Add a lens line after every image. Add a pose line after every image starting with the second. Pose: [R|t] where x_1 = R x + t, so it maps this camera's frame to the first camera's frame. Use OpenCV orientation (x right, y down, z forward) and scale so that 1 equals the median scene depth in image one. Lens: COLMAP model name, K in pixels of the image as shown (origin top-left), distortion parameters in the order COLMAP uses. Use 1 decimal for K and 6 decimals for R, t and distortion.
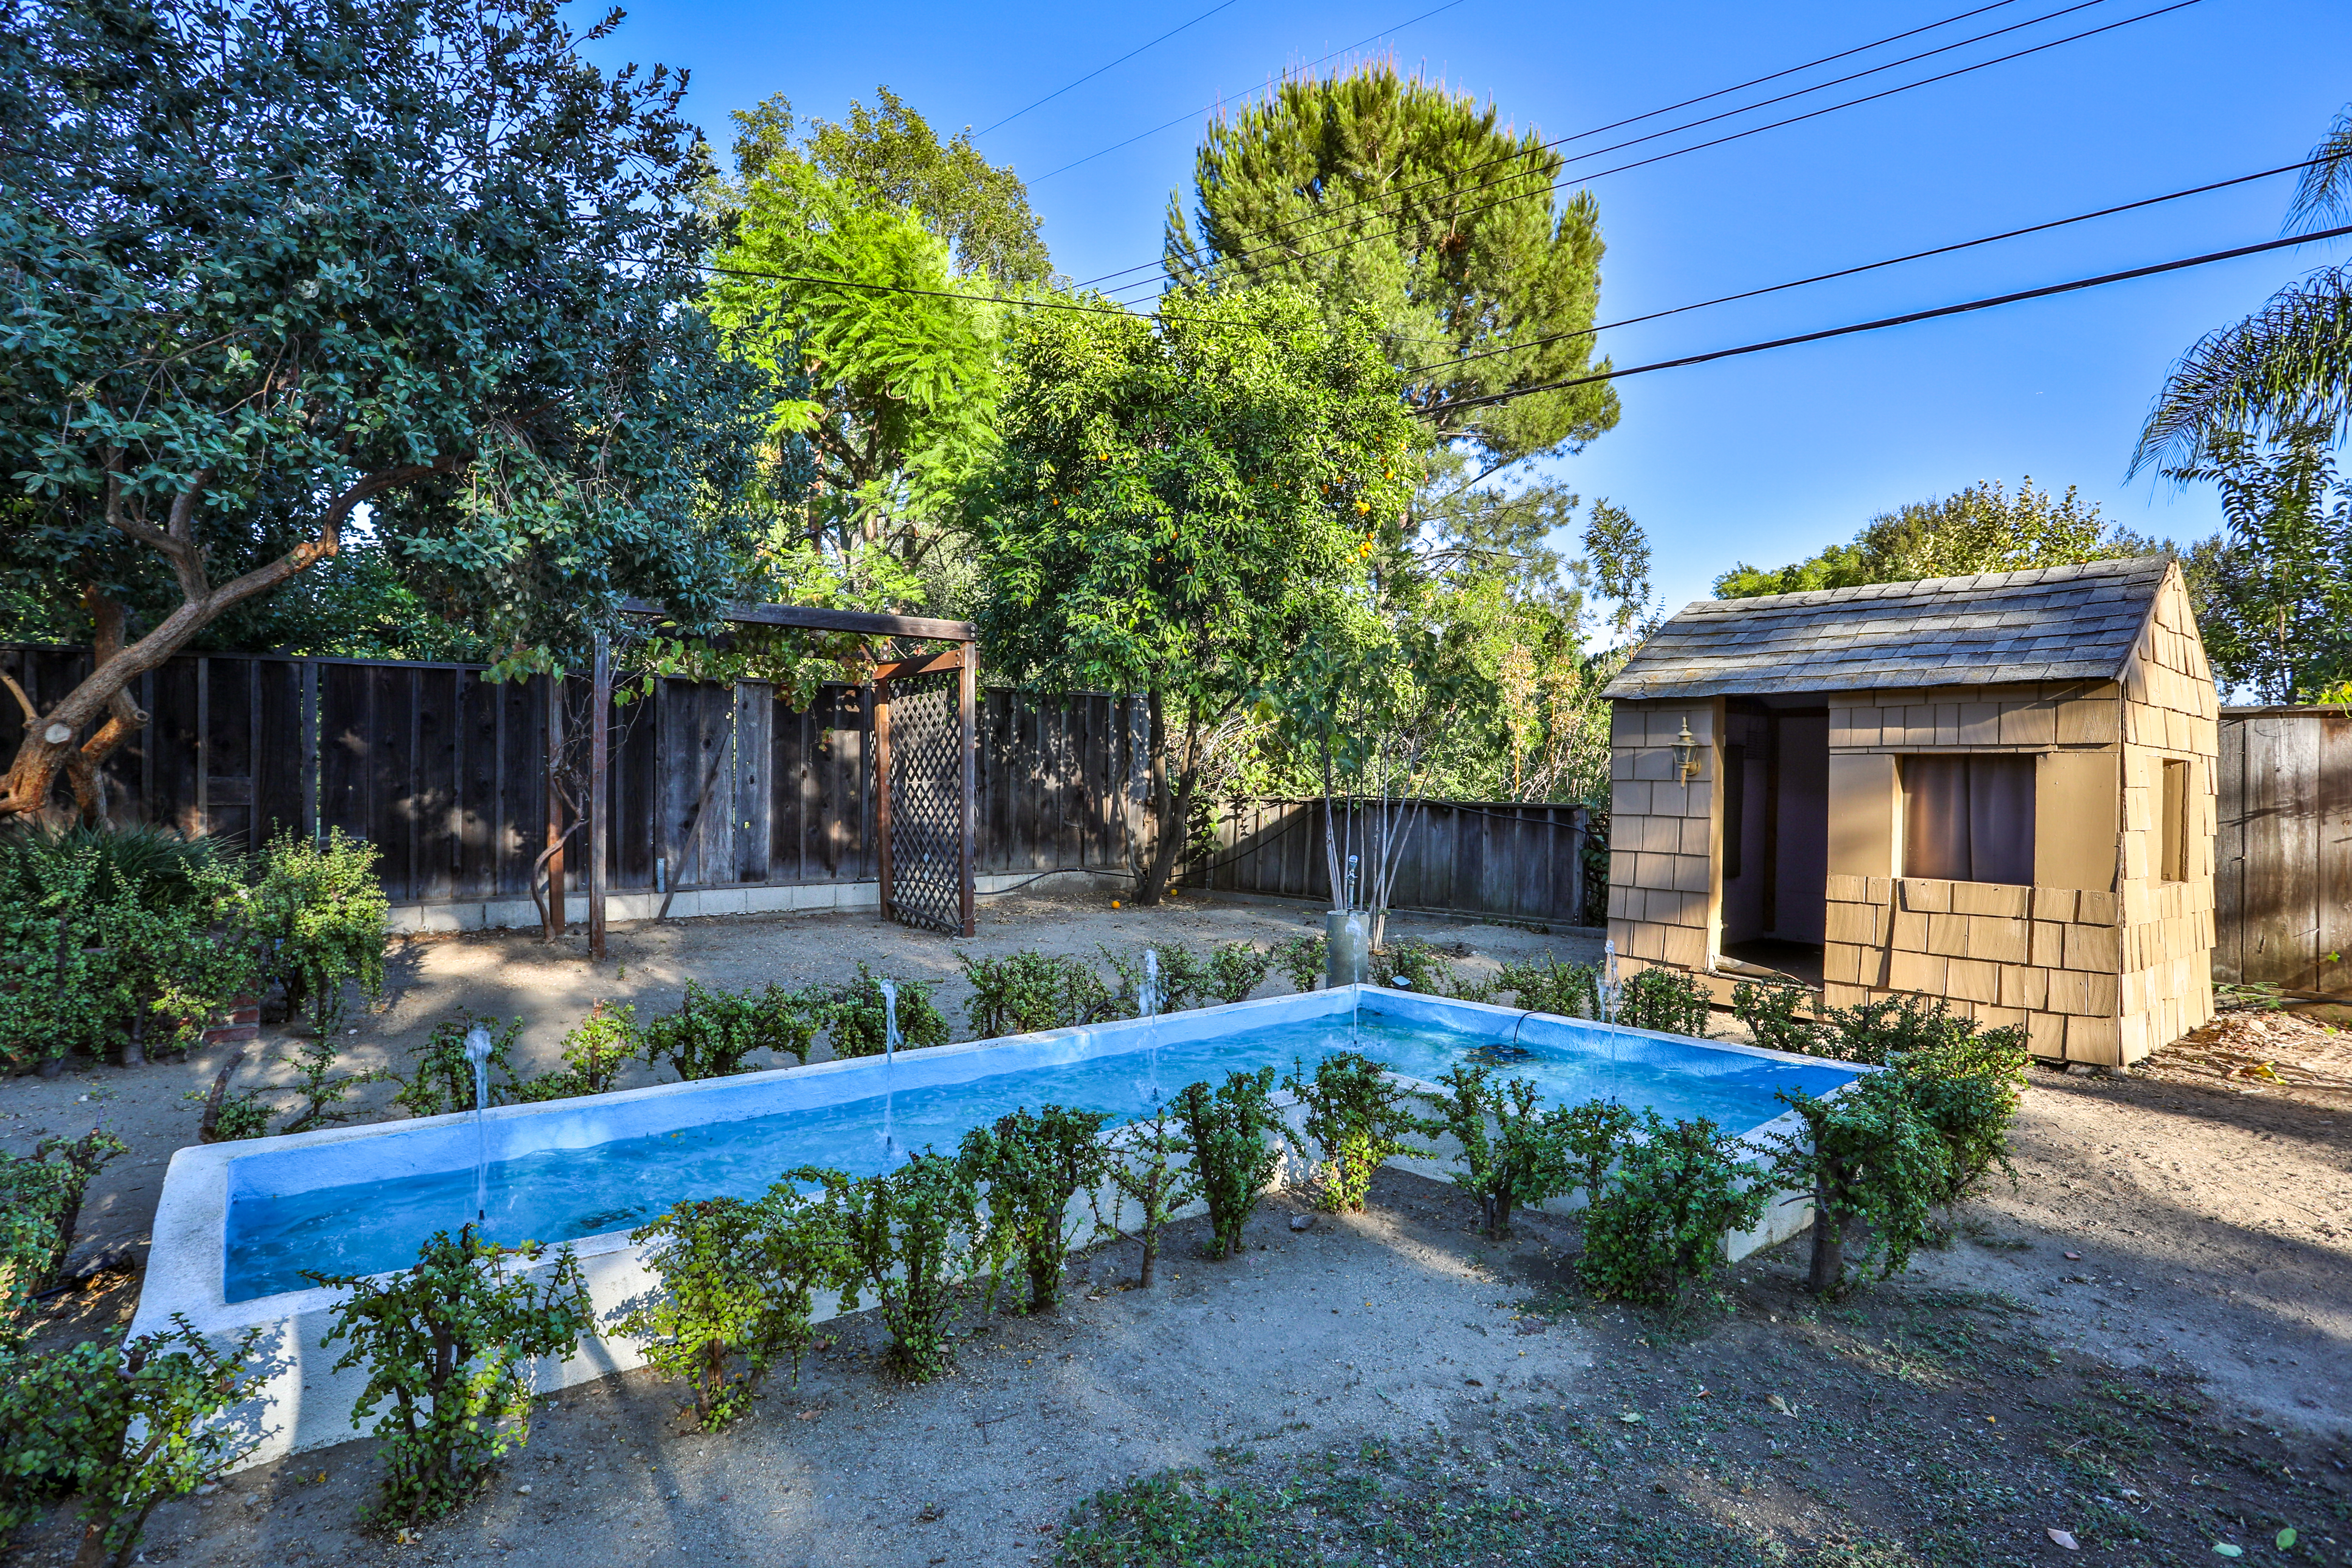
lens RADIAL K [[1195.5, 0, 1158.5], [0, 1195.5, 780.6], [0, 0, 1]] dist [-0.027189, 0.002624]
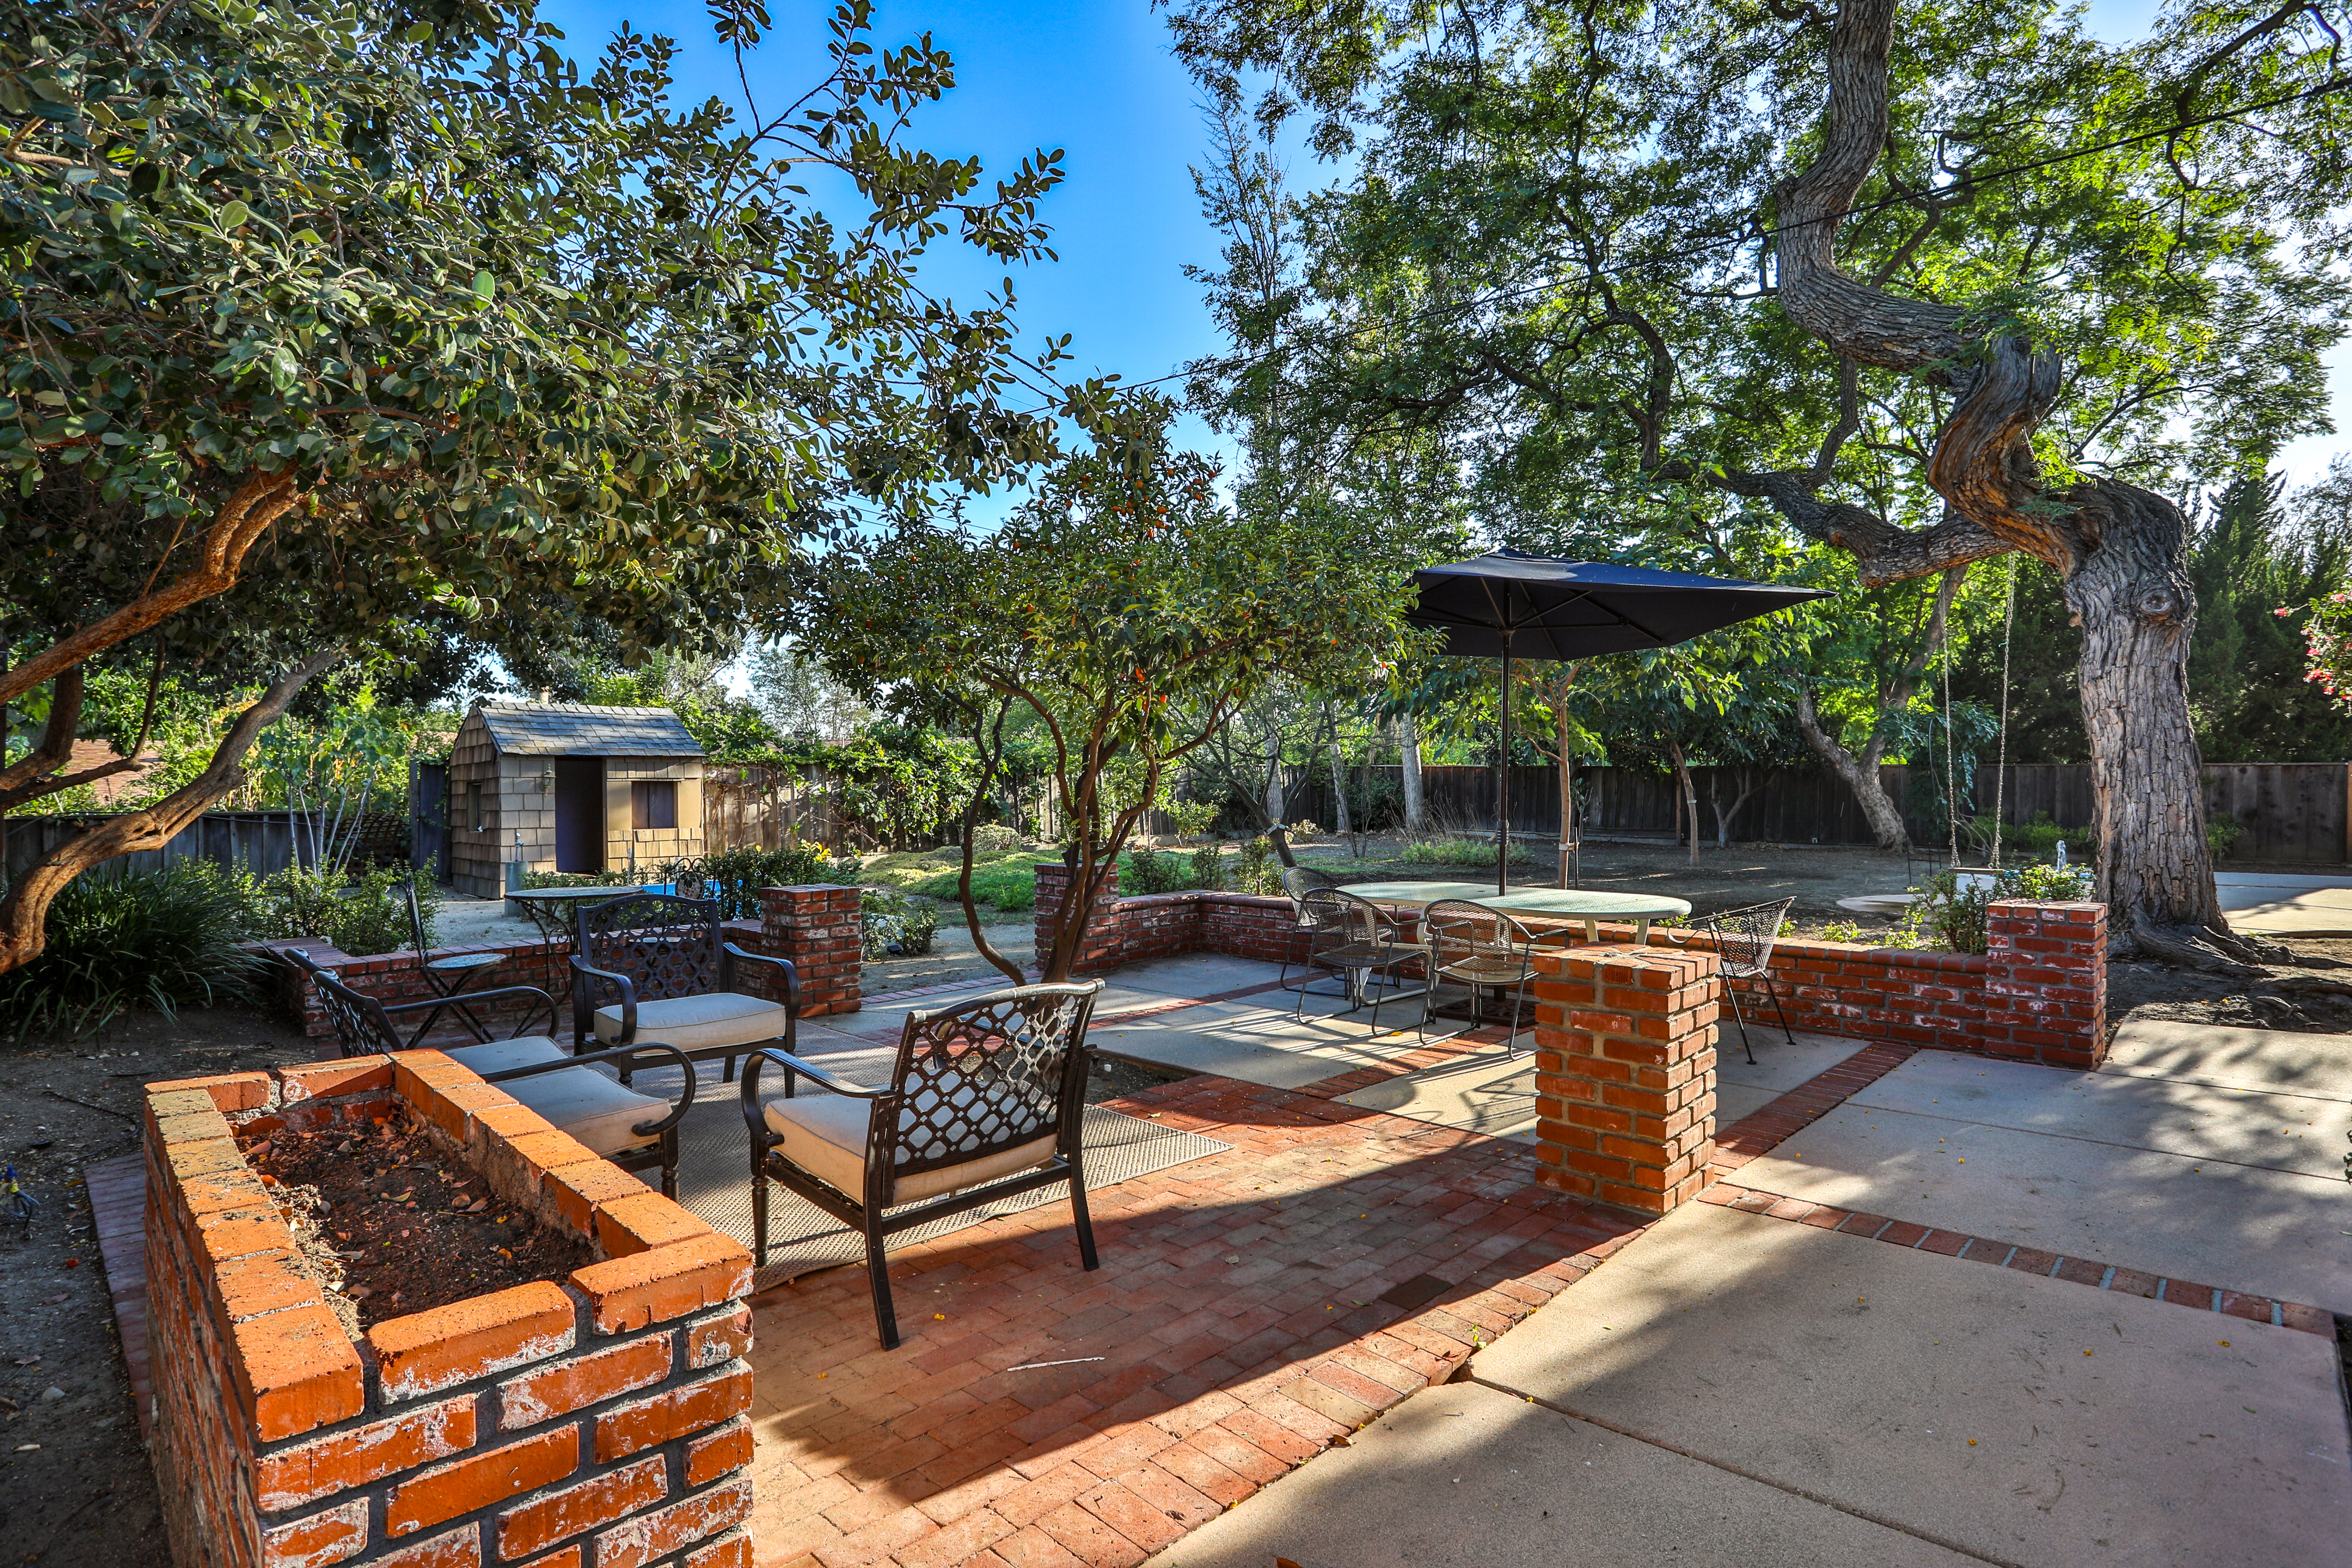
lens RADIAL K [[1195.5, 0, 1166.1], [0, 1195.5, 785.9], [0, 0, 1]] dist [-0.027189, 0.002624]
pose [[-0.115876, -0.012382, 0.993187, -1.253368], [0.005050, 0.999902, 0.013055, -0.024881], [-0.993251, 0.006528, -0.115802, 0.088936]]
